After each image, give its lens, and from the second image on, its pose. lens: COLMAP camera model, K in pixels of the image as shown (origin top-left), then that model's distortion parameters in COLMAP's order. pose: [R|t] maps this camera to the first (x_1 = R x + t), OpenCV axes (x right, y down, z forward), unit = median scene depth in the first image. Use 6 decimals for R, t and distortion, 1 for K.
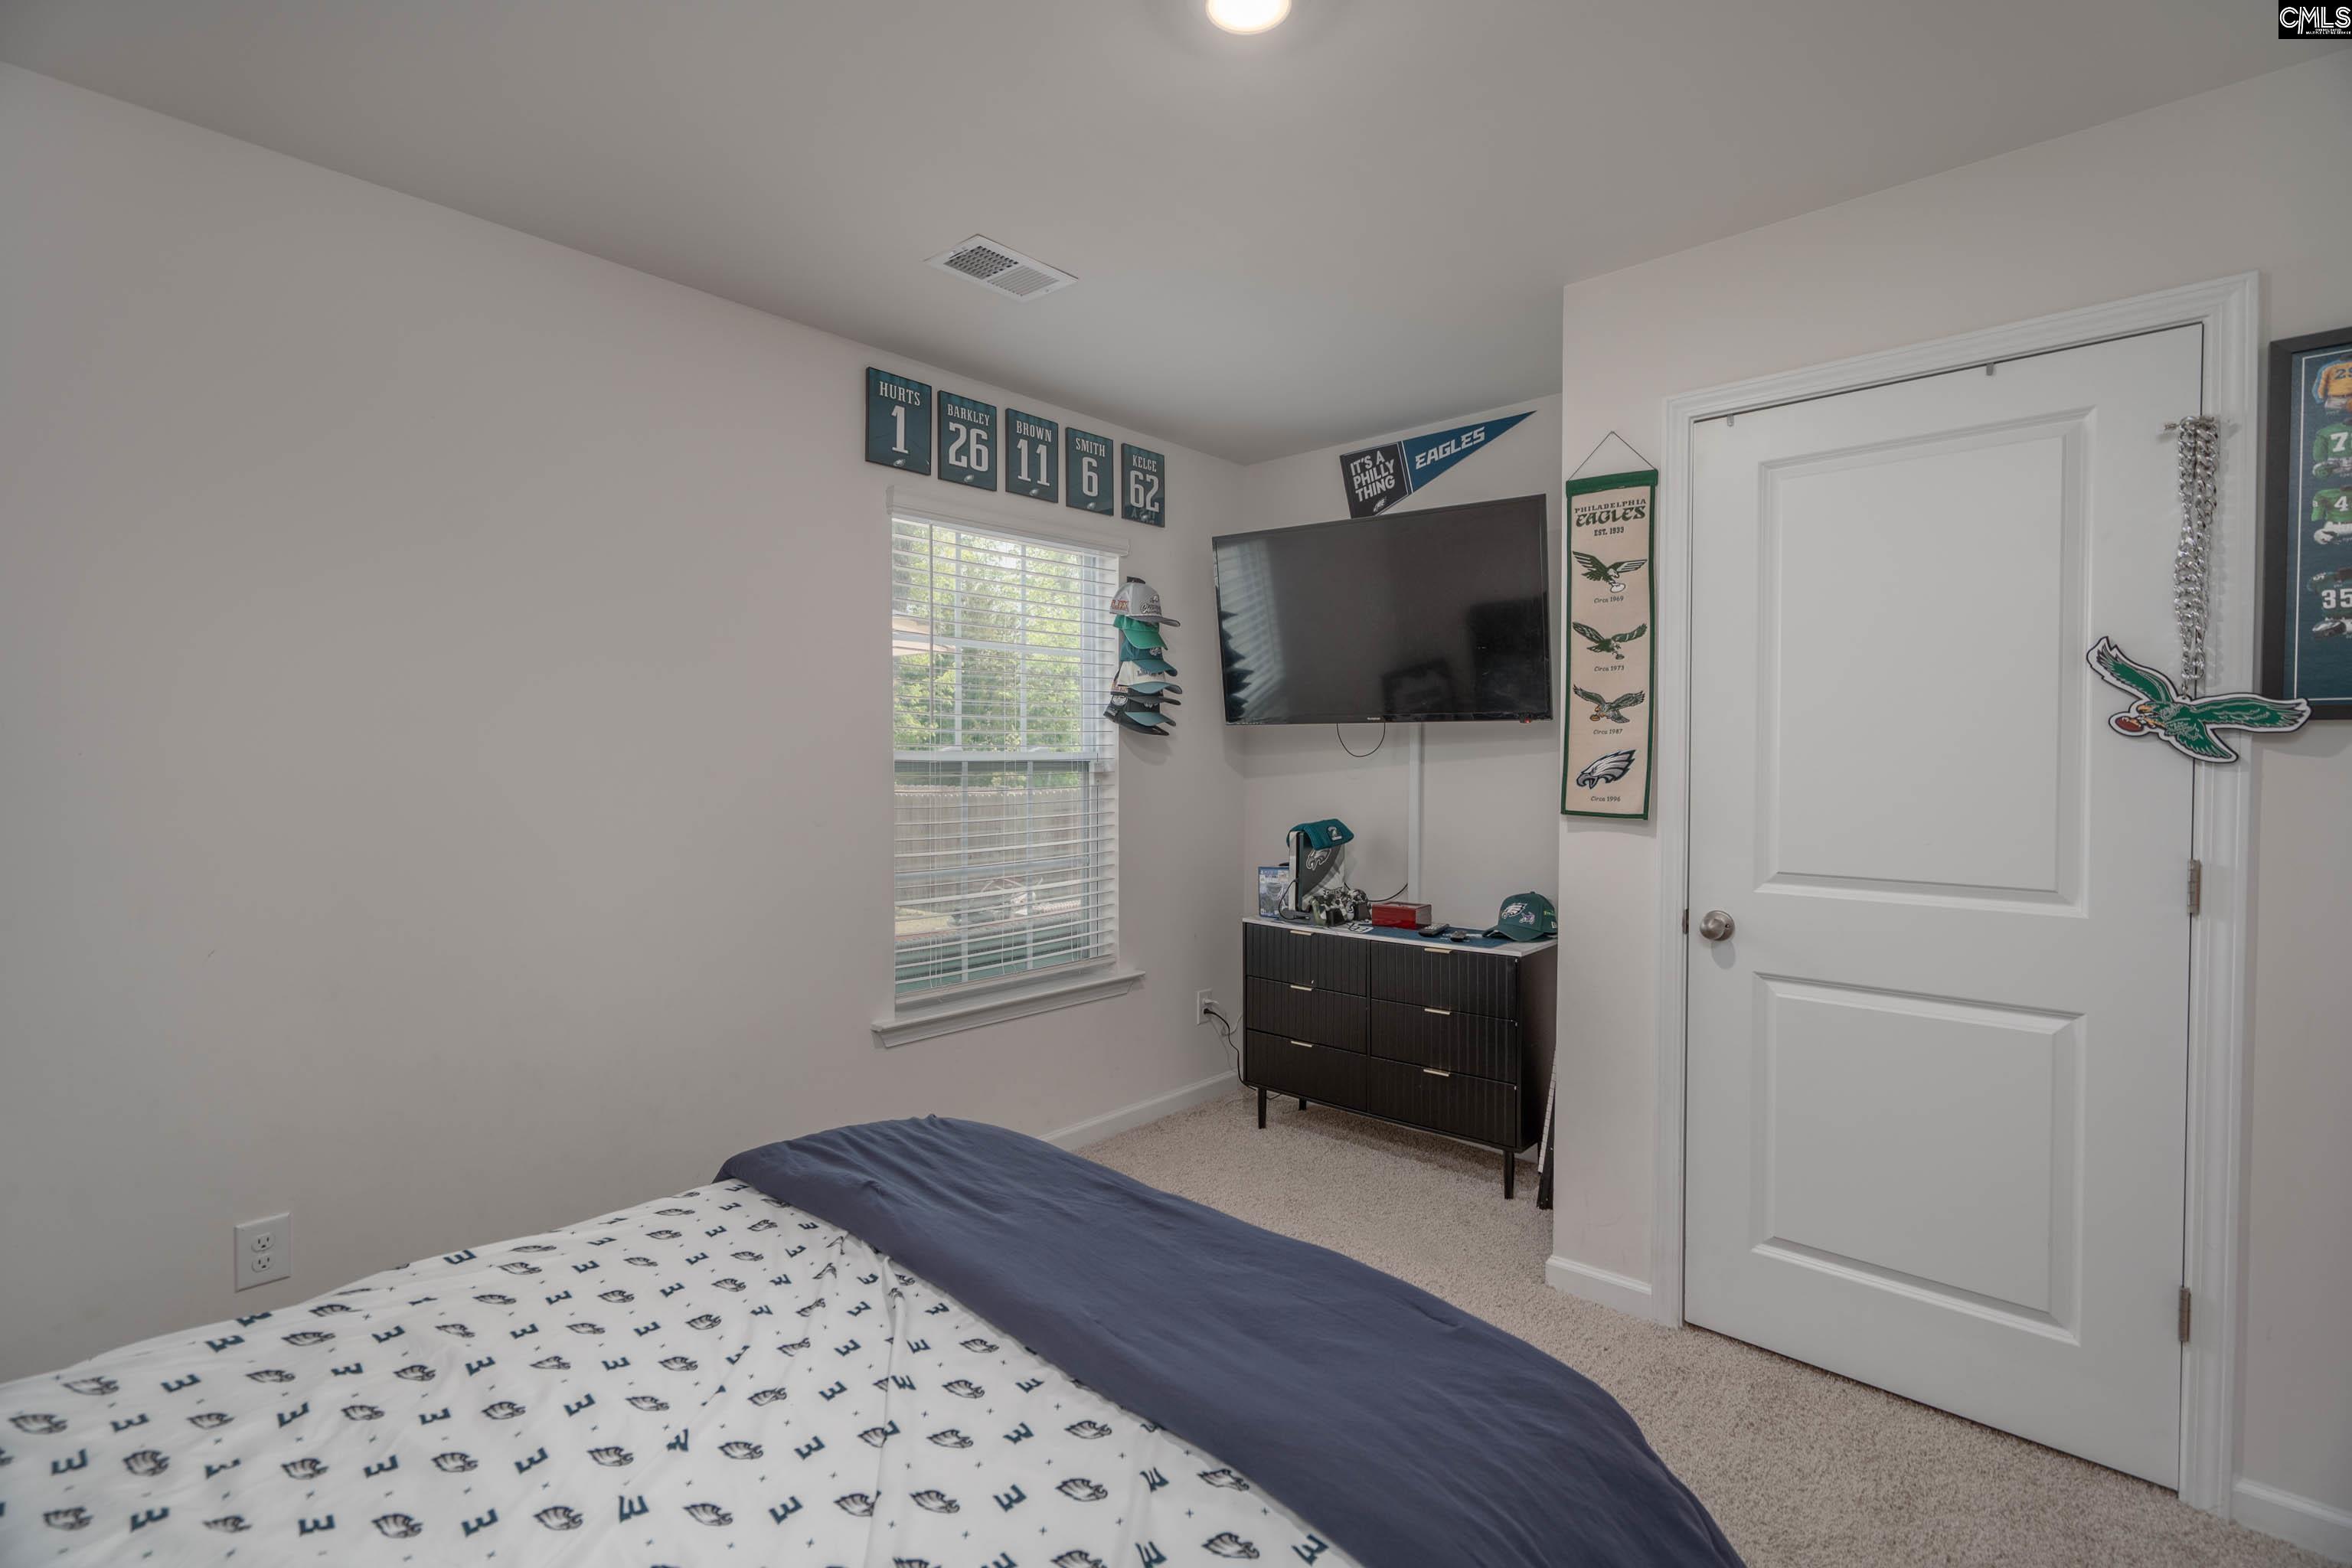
lens RADIAL K [[1052.1, 0, 1165.4], [0, 1052.1, 773.8], [0, 0, 1]] dist [-0.007538, 0.003005]
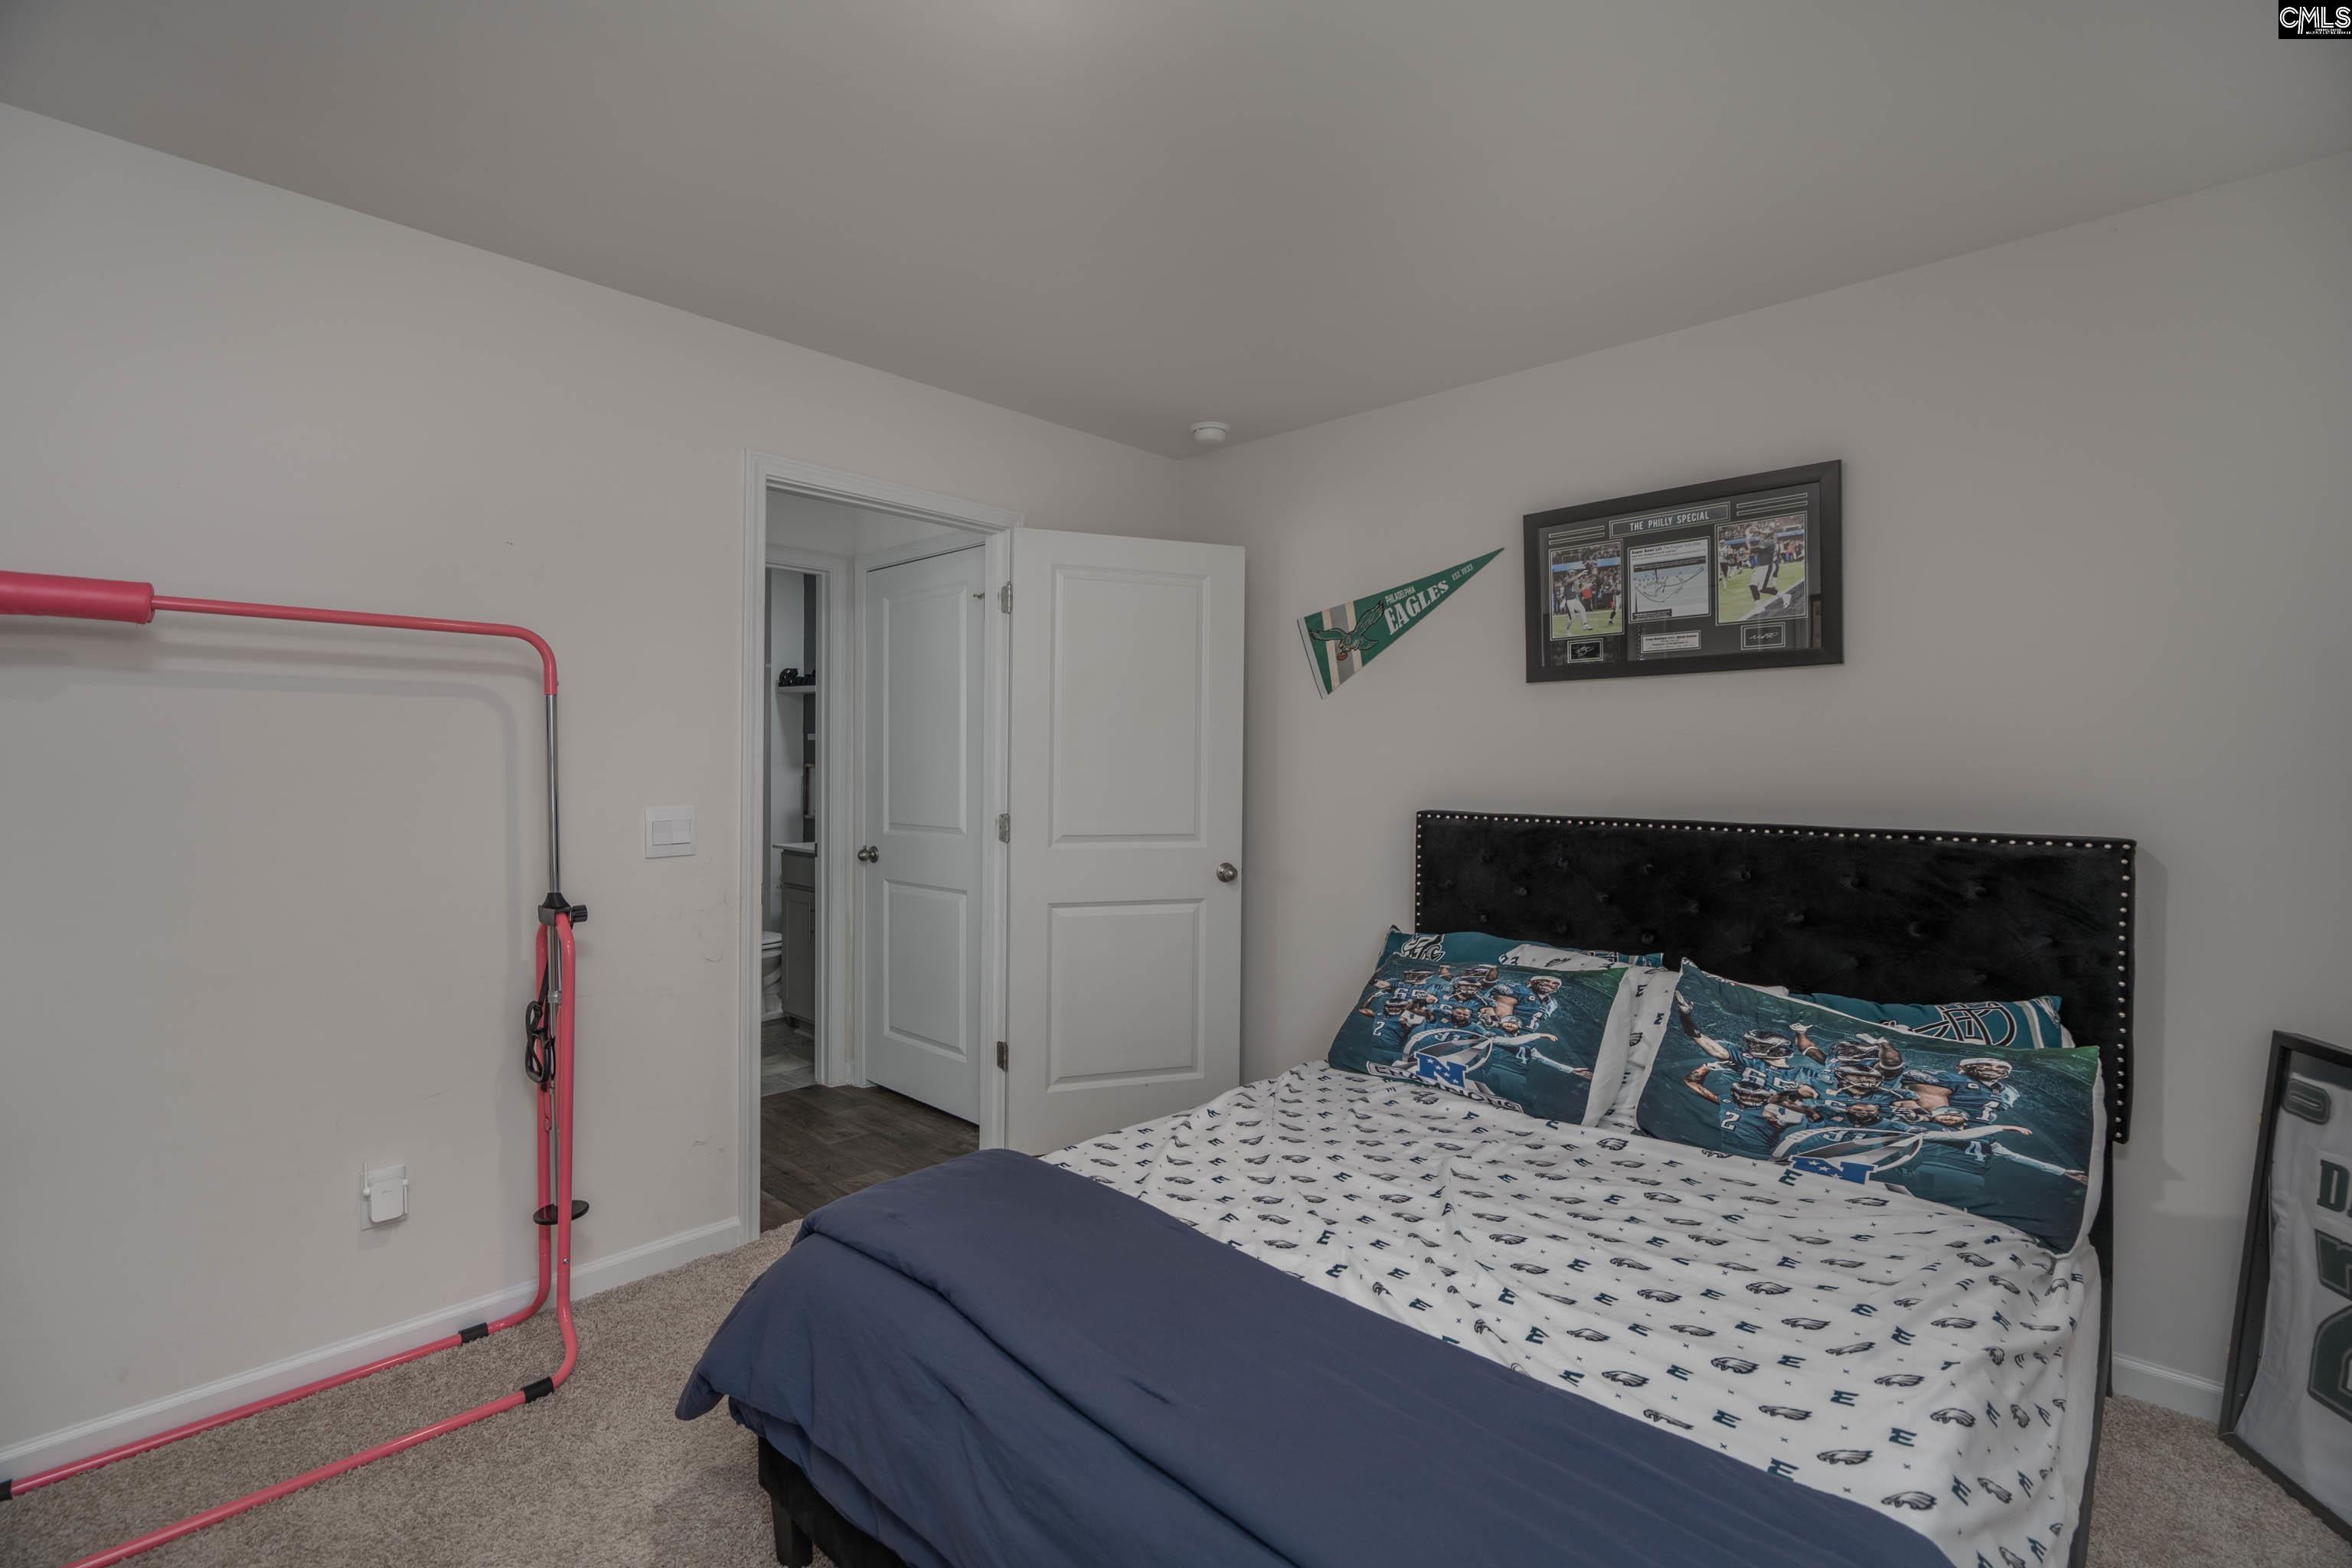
lens RADIAL K [[1052.1, 0, 1165.4], [0, 1052.1, 773.8], [0, 0, 1]] dist [-0.007538, 0.003005]
pose [[-0.999874, -0.006454, 0.014522, -0.027689], [-0.006023, 0.999546, 0.029508, -0.017253], [-0.014706, 0.029417, -0.999459, 1.003000]]
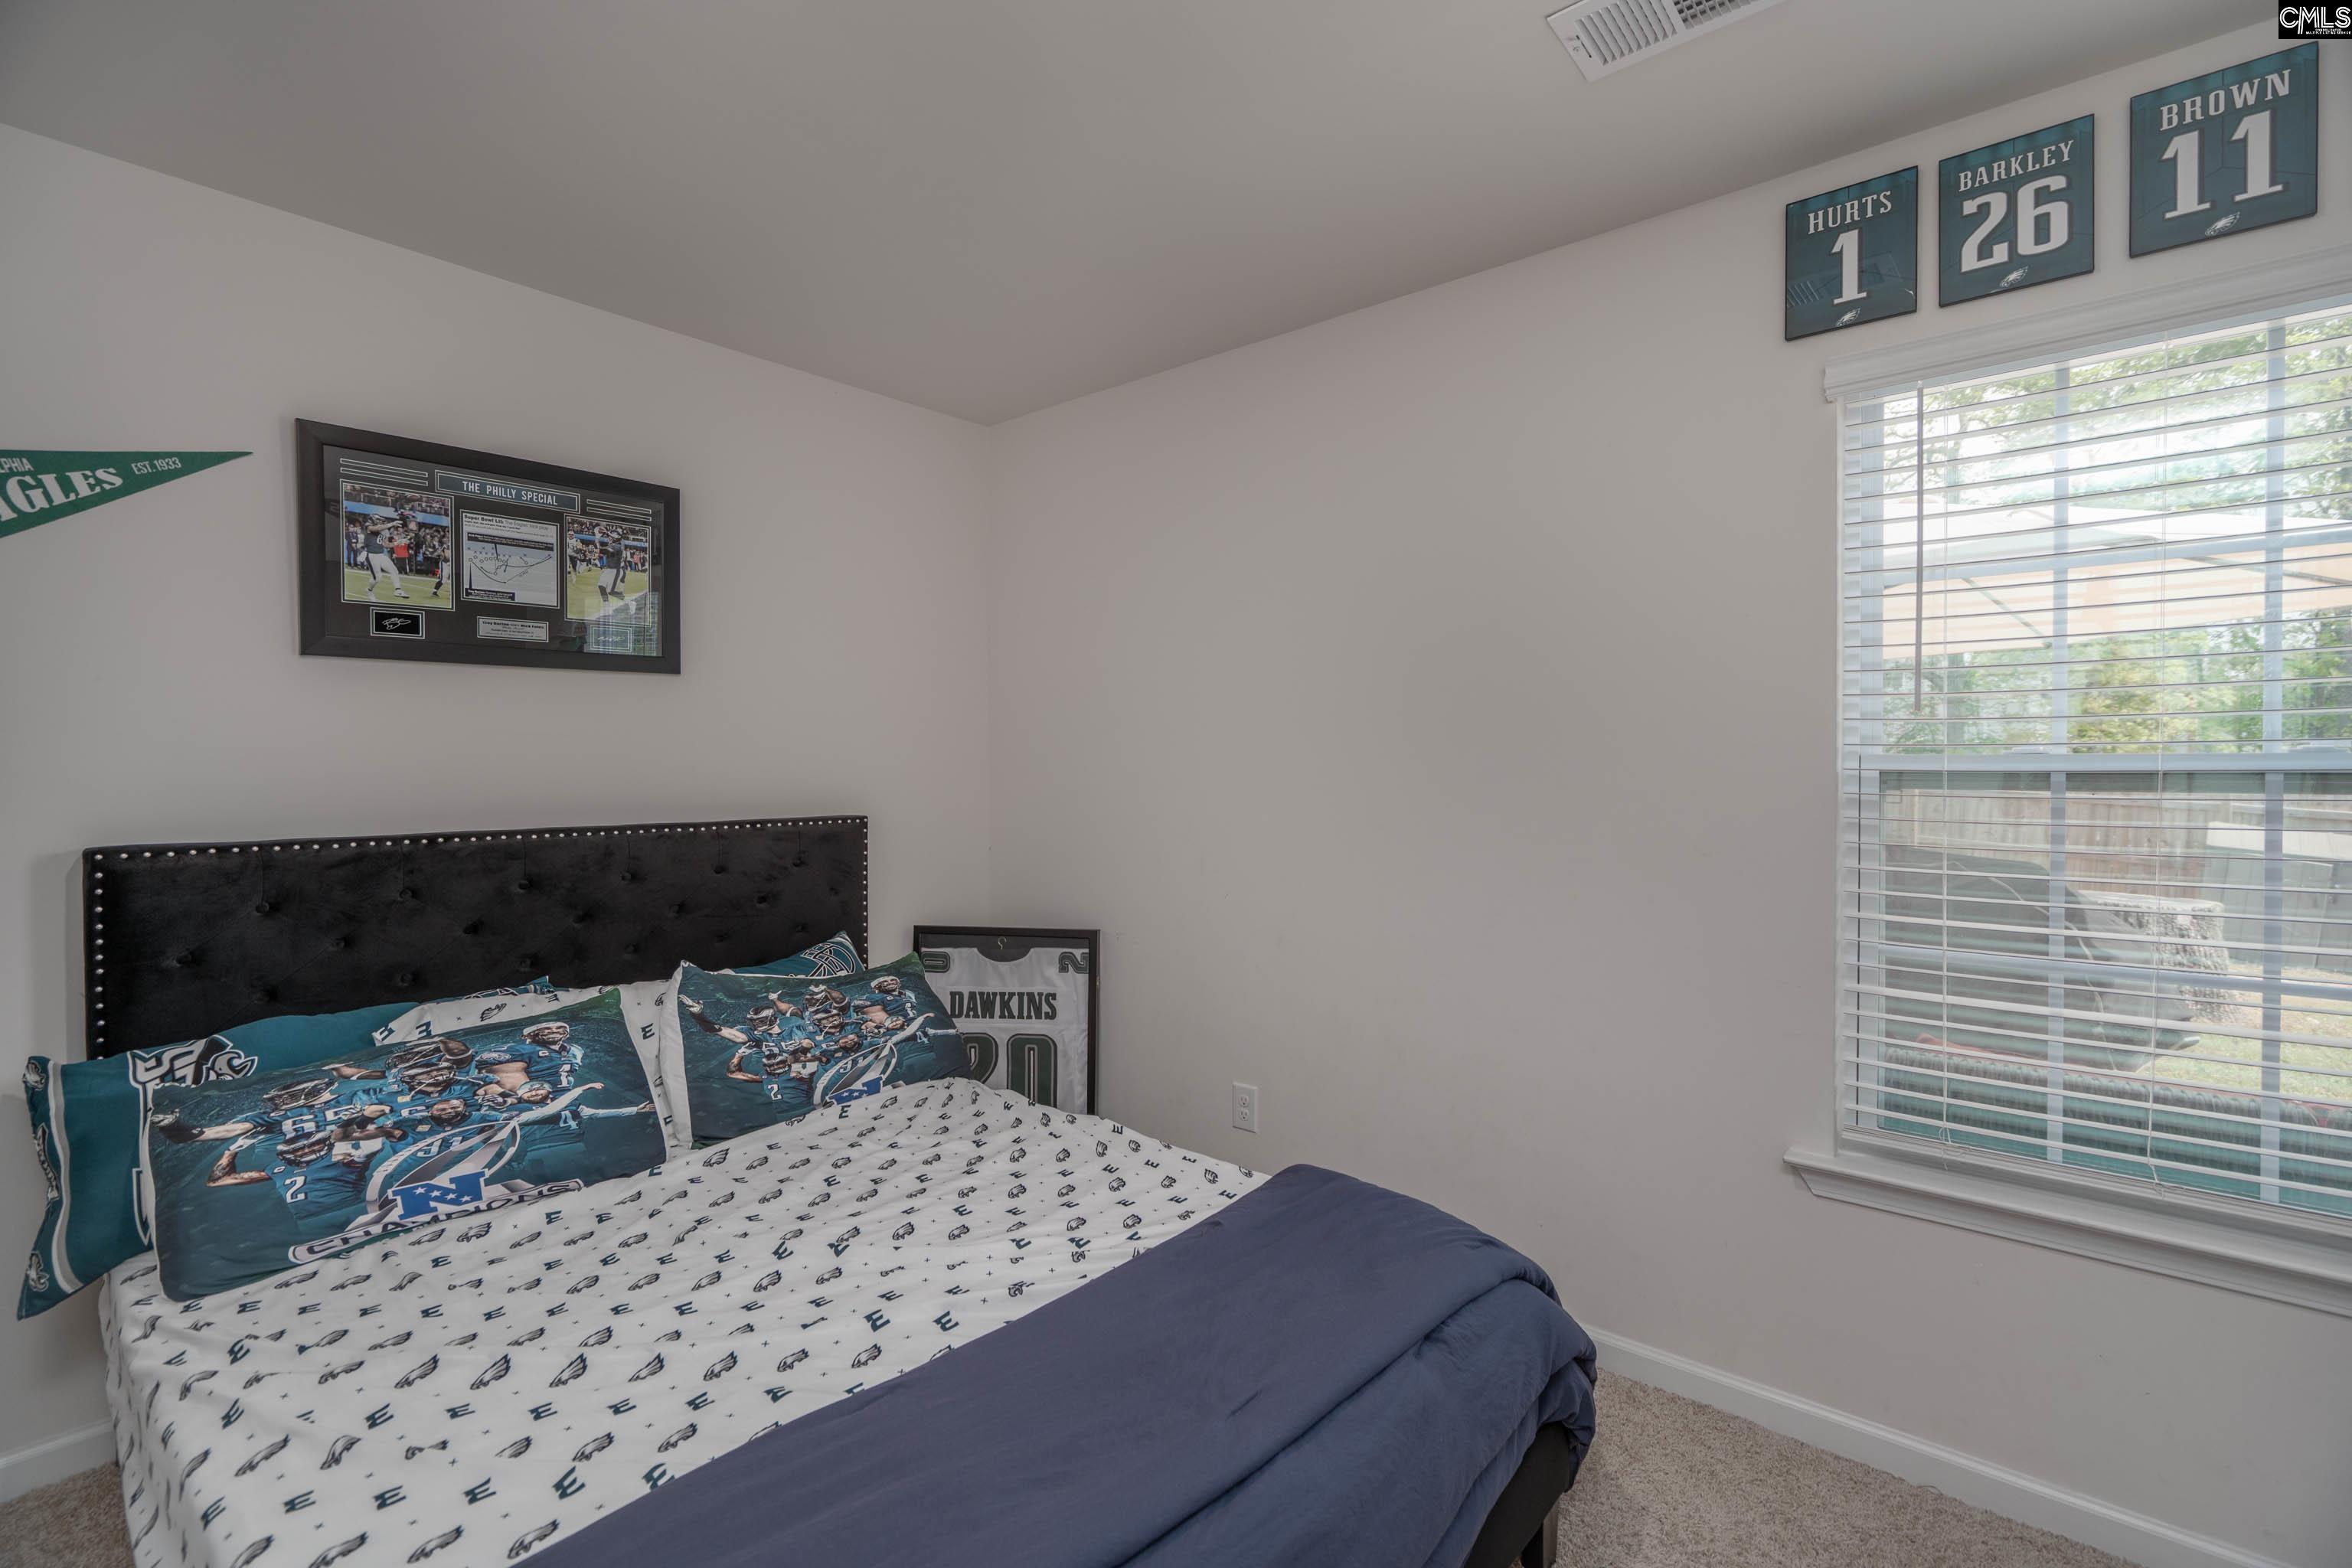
lens RADIAL K [[1052.1, 0, 1165.4], [0, 1052.1, 773.8], [0, 0, 1]] dist [-0.007538, 0.003005]
pose [[0.040211, 0.006720, -0.999169, 0.385985], [-0.014190, 0.999880, 0.006154, -0.007974], [0.999090, 0.013931, 0.040301, 0.547060]]
